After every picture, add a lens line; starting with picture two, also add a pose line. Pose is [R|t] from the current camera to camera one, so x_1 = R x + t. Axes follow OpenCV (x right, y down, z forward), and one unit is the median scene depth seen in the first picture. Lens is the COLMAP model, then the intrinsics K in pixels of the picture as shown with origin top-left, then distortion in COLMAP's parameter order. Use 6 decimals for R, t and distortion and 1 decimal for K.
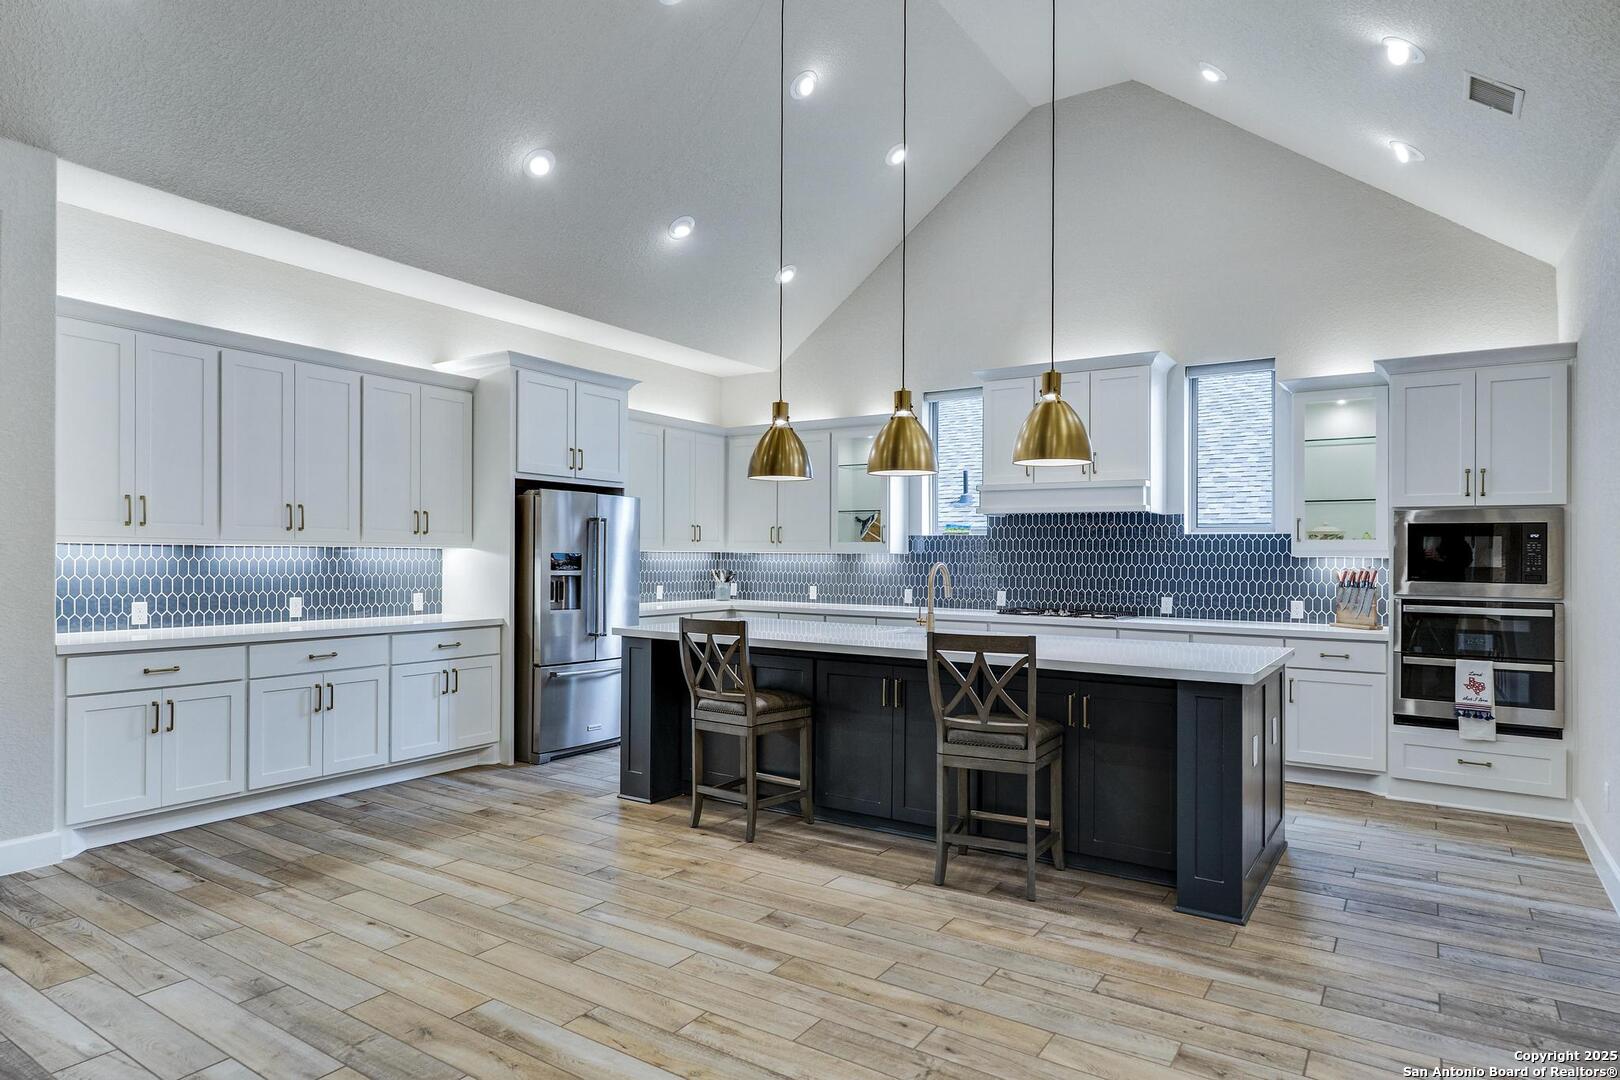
lens RADIAL K [[937.6, 0, 809.9], [0, 937.6, 546.3], [0, 0, 1]] dist [-0.001750, -0.000013]
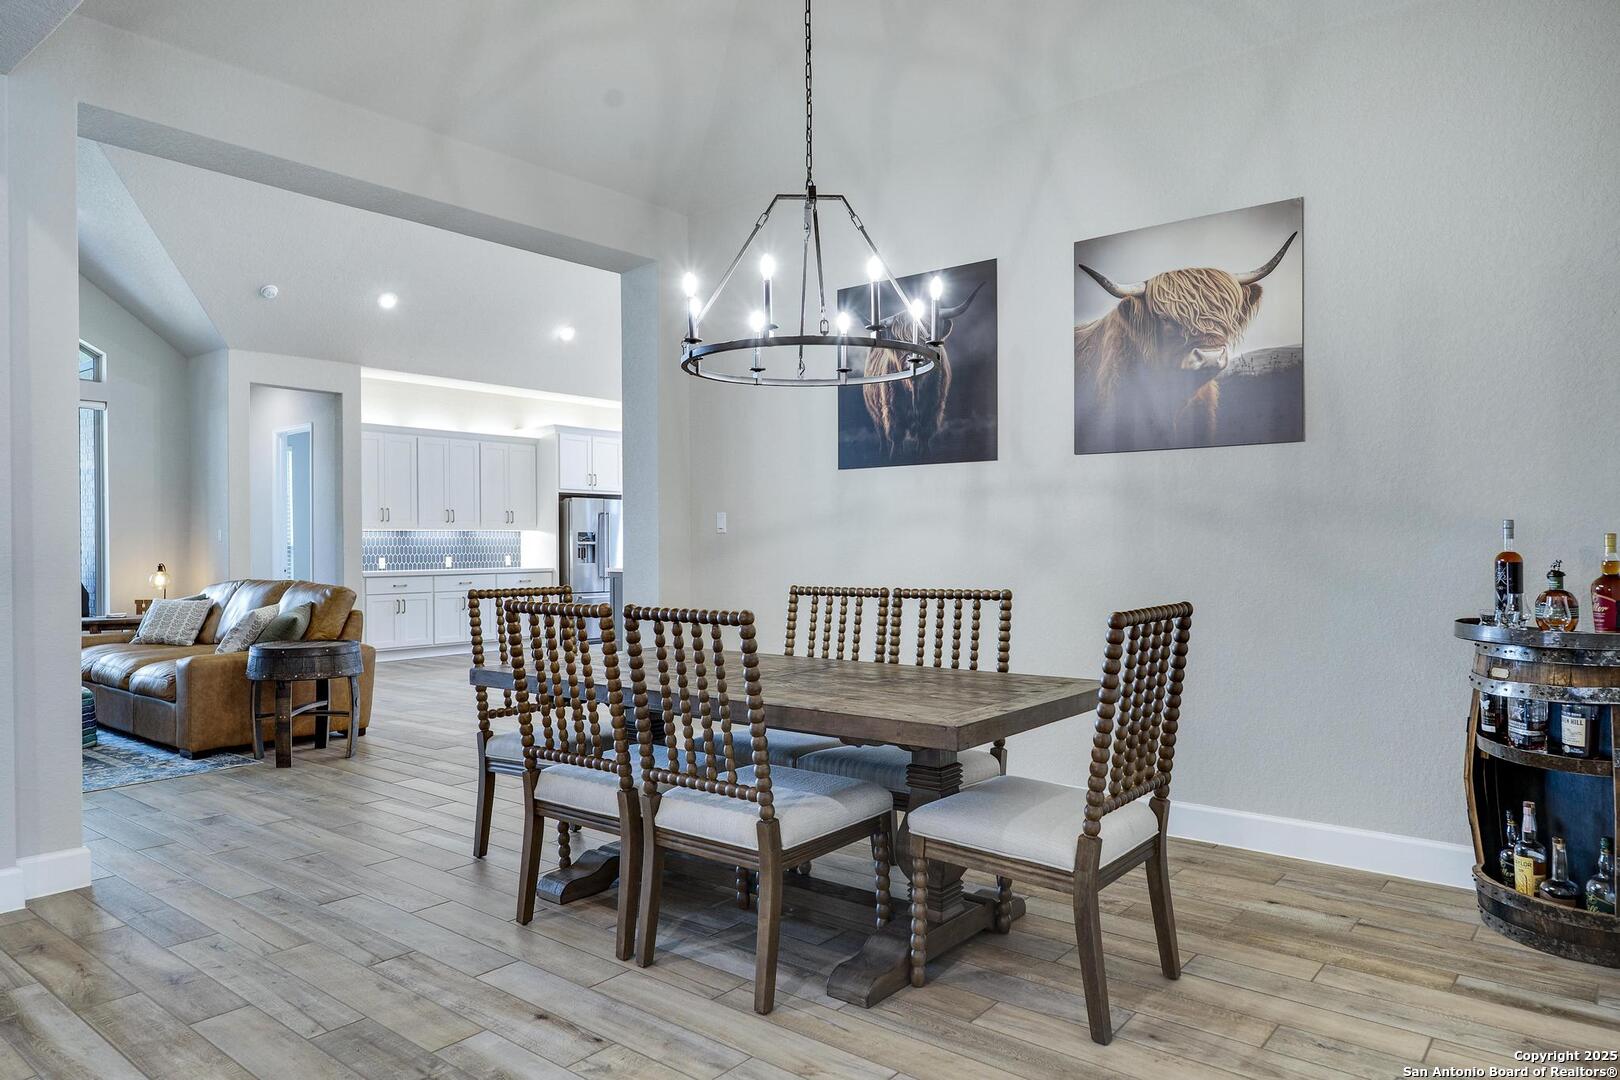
lens RADIAL K [[1055.8, 0, 802.0], [0, 1055.8, 539.1], [0, 0, 1]] dist [-0.005073, 0.000363]
pose [[0.994124, -0.016279, -0.107021, 0.436715], [0.016607, 0.999860, 0.002175, 0.027368], [0.106970, -0.003940, 0.994254, -1.156676]]
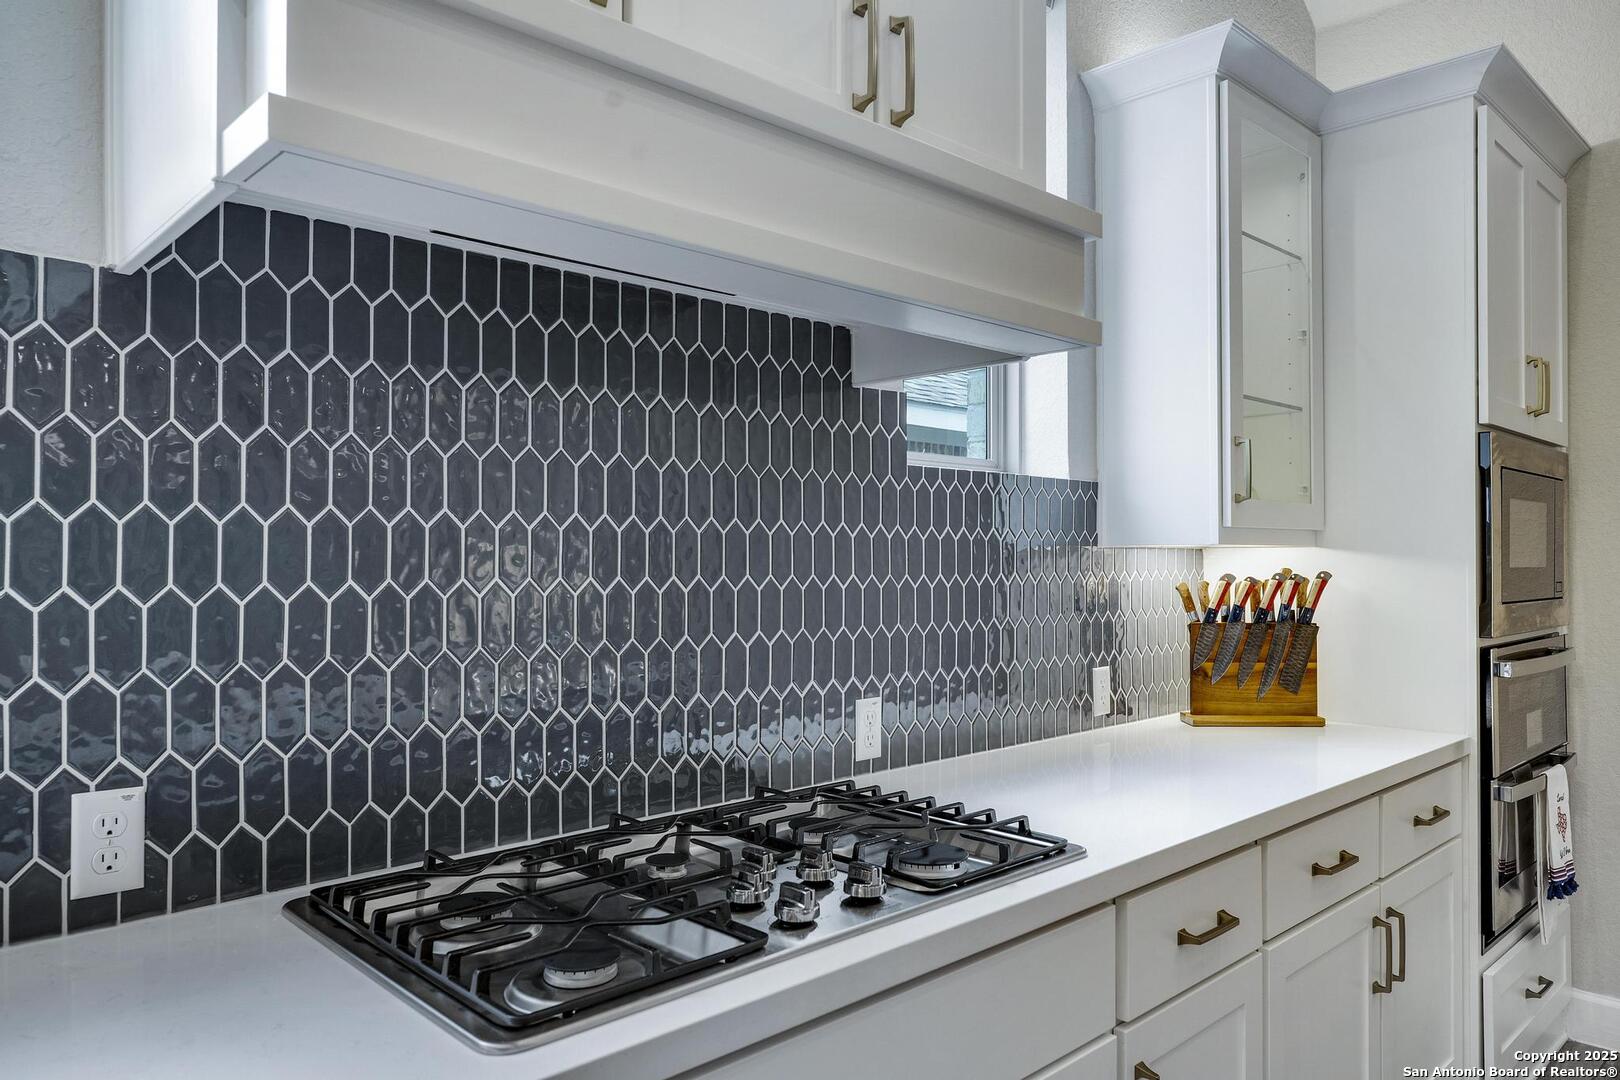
lens RADIAL K [[1097.6, 0, 818.7], [0, 1097.6, 544.8], [0, 0, 1]] dist [0.001231, -0.000538]
pose [[0.214507, 0.001736, 0.976721, 0.088605], [-0.008512, 0.999964, 0.000092, 0.013478], [-0.976685, -0.008334, 0.214514, 1.181520]]
